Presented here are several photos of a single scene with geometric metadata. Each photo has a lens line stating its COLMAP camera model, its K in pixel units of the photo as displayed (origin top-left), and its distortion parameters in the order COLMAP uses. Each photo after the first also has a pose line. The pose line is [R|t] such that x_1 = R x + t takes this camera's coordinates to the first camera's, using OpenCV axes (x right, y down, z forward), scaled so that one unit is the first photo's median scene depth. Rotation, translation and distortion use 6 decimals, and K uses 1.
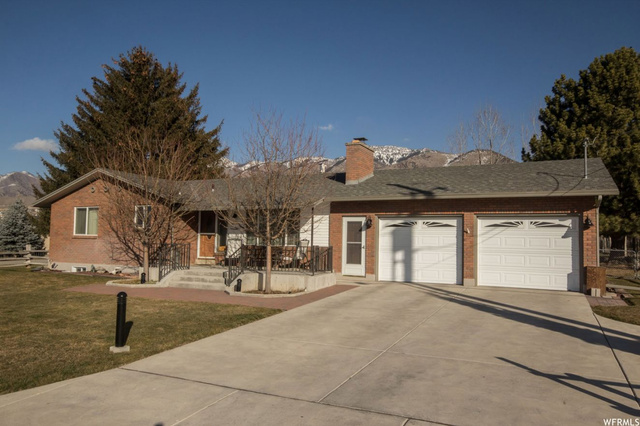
lens RADIAL K [[587.9, 0, 319.9], [0, 587.9, 213.6], [0, 0, 1]] dist [0.025293, 0.000000]
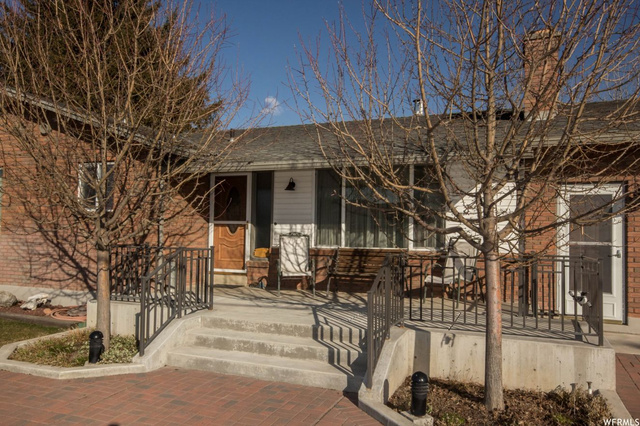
lens RADIAL K [[587.9, 0, 320.3], [0, 587.9, 213.1], [0, 0, 1]] dist [0.025293, 0.000000]
pose [[0.997593, 0.000704, 0.069336, -0.156346], [-0.001691, 0.999898, 0.014182, 0.019203], [-0.069319, -0.014265, 0.997493, 0.525284]]
